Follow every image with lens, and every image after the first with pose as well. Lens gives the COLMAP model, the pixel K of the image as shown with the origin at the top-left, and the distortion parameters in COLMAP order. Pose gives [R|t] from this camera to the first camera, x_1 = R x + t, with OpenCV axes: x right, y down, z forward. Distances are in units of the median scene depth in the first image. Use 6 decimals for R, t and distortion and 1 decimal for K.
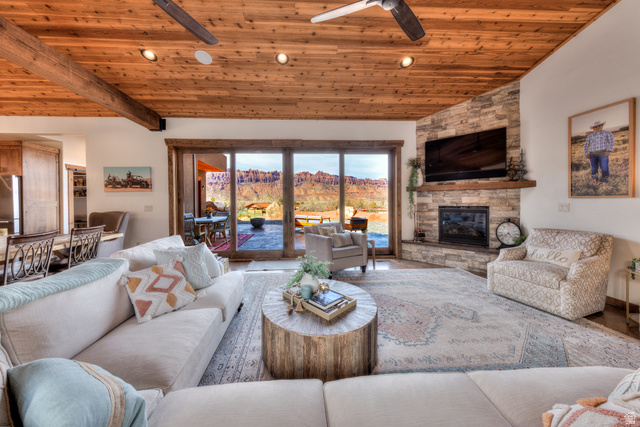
lens RADIAL K [[209.8, 0, 305.0], [0, 209.8, 202.7], [0, 0, 1]] dist [0.001530, -0.000126]
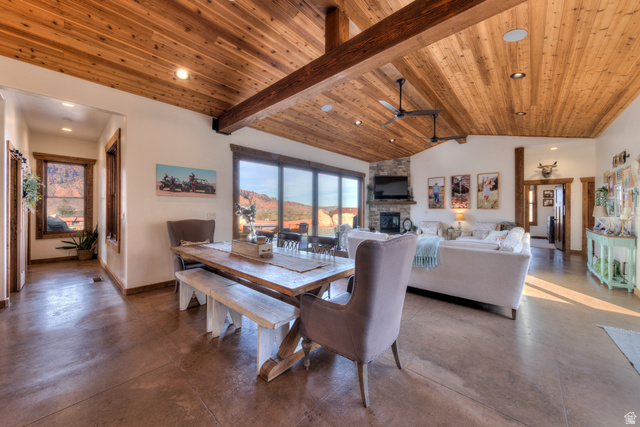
lens RADIAL K [[237.7, 0, 322.5], [0, 237.7, 208.8], [0, 0, 1]] dist [-0.001851, 0.000047]
pose [[0.692335, 0.009495, 0.721514, -1.261374], [-0.001823, 0.999933, -0.011410, 0.007594], [-0.721574, 0.006585, 0.692306, -0.069075]]
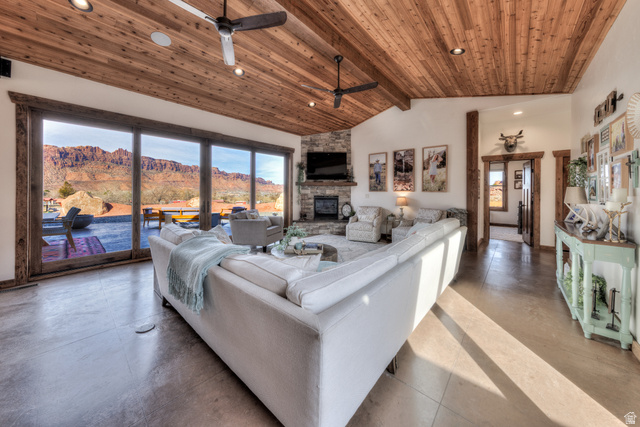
lens RADIAL K [[225.5, 0, 315.4], [0, 225.5, 191.9], [0, 0, 1]] dist [0.002846, -0.000598]
pose [[0.700296, 0.011098, 0.713767, -0.556006], [-0.005173, 0.999932, -0.010472, 0.005937], [-0.713834, 0.003641, 0.700305, -0.164100]]
